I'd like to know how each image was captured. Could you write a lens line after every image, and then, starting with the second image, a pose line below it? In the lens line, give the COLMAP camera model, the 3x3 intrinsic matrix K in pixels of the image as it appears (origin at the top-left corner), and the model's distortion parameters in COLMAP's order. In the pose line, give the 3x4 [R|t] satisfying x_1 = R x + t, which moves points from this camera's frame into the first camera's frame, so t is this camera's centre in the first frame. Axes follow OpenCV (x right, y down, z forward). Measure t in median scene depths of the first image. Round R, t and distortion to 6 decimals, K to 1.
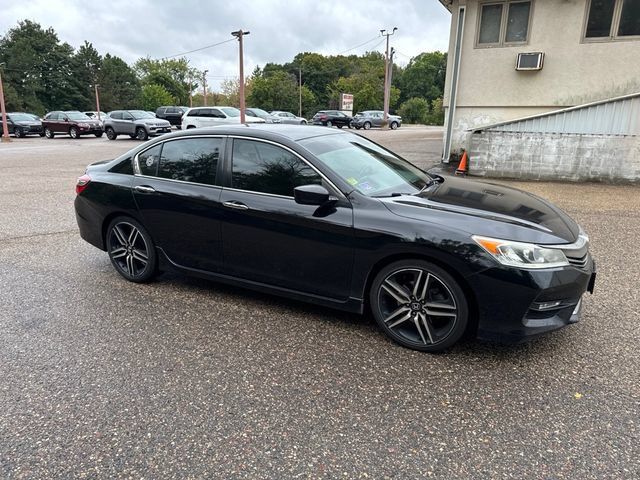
lens RADIAL K [[445.6, 0, 316.2], [0, 445.6, 242.2], [0, 0, 1]] dist [0.034982, -0.045931]
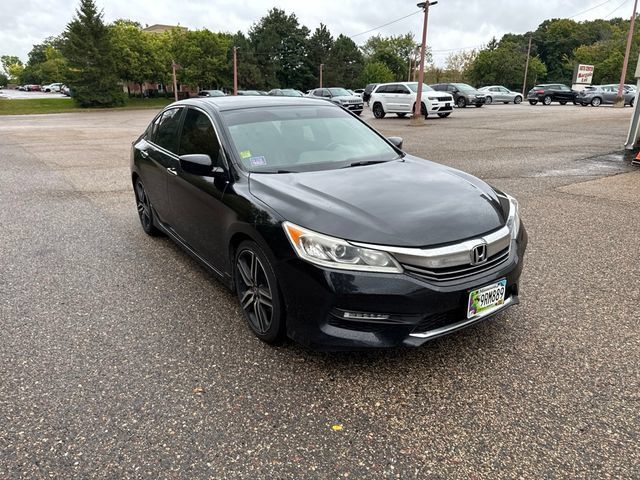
lens RADIAL K [[445.6, 0, 321.3], [0, 445.6, 241.3], [0, 0, 1]] dist [0.034982, -0.045931]
pose [[0.892476, 0.137851, -0.429515, 0.194729], [-0.118040, 0.990353, 0.072580, -0.011602], [0.435376, -0.014076, 0.900139, 0.057229]]
